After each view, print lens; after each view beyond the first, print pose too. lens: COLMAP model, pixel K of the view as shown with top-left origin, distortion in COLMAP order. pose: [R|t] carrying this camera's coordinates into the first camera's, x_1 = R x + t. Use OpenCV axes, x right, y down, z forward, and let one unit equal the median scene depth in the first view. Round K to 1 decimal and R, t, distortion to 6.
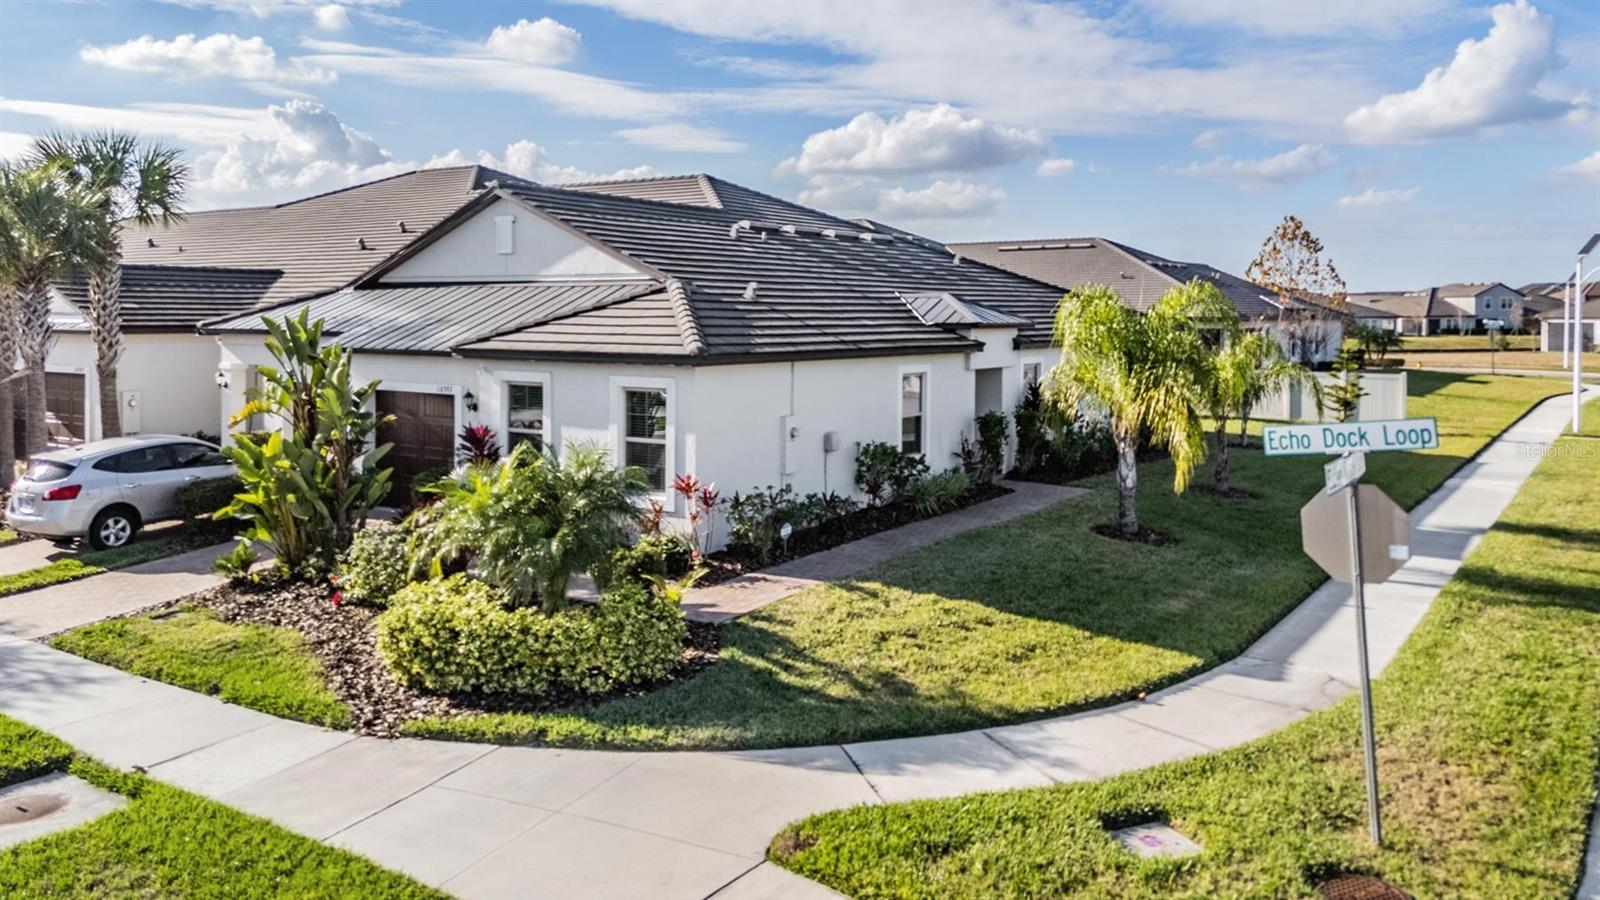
lens RADIAL K [[1212.1, 0, 798.0], [0, 1212.1, 333.9], [0, 0, 1]] dist [0.089407, -0.091662]
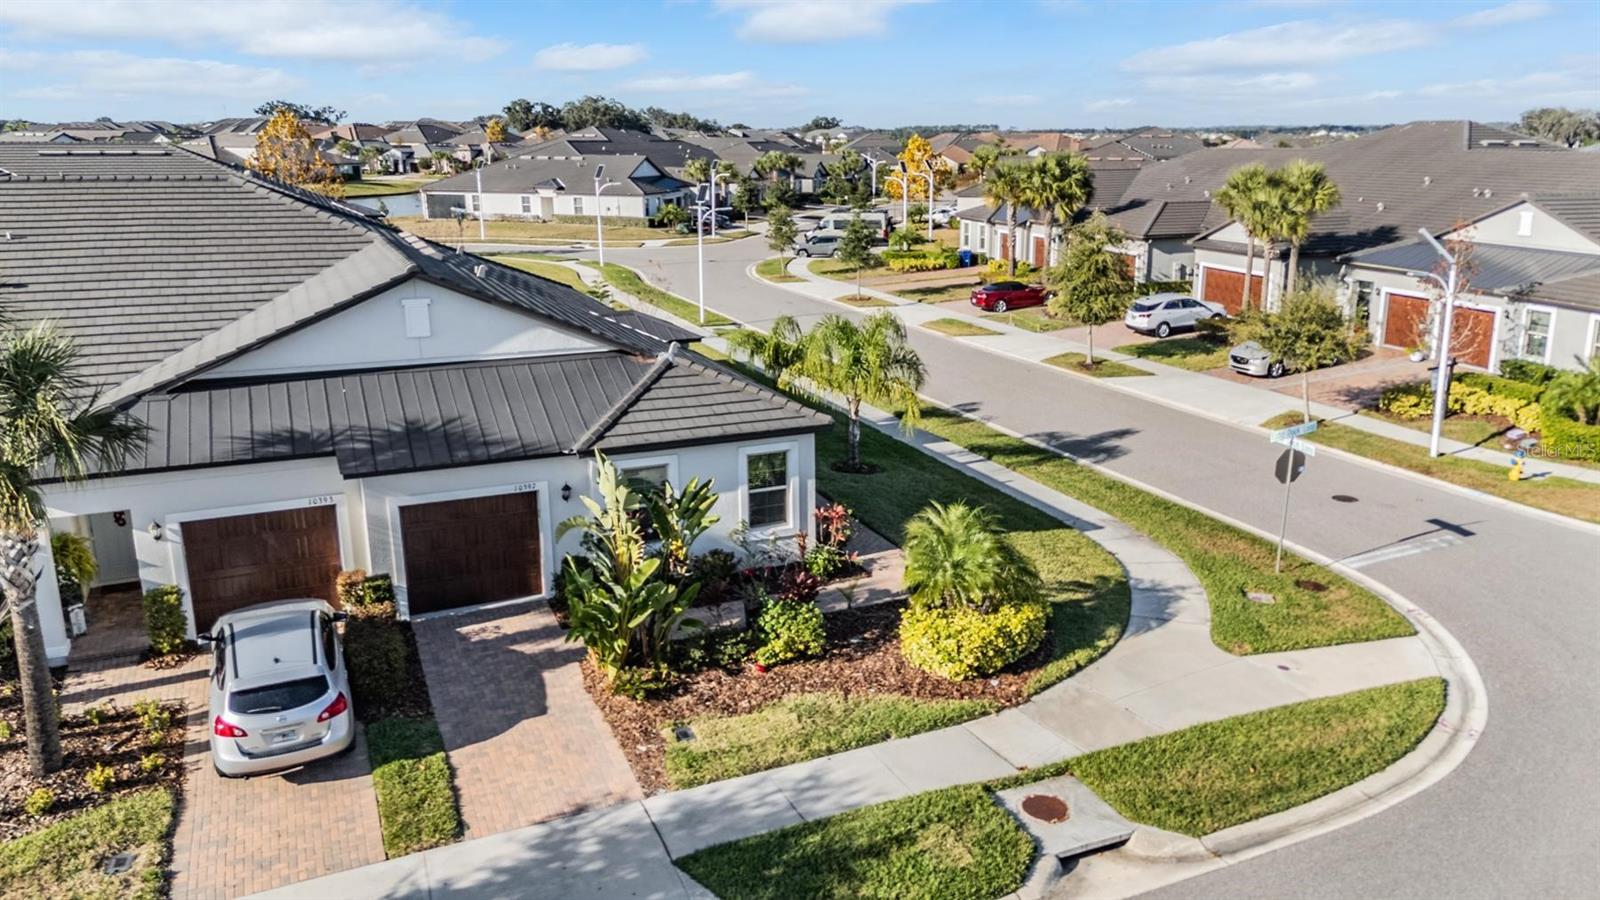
lens RADIAL K [[1178.9, 0, 829.2], [0, 1178.9, 452.5], [0, 0, 1]] dist [0.092935, -0.087254]
pose [[0.513149, -0.224730, 0.828357, -1.447801], [0.008908, 0.966456, 0.256678, -0.356159], [-0.858254, -0.124335, 0.497937, 0.373376]]
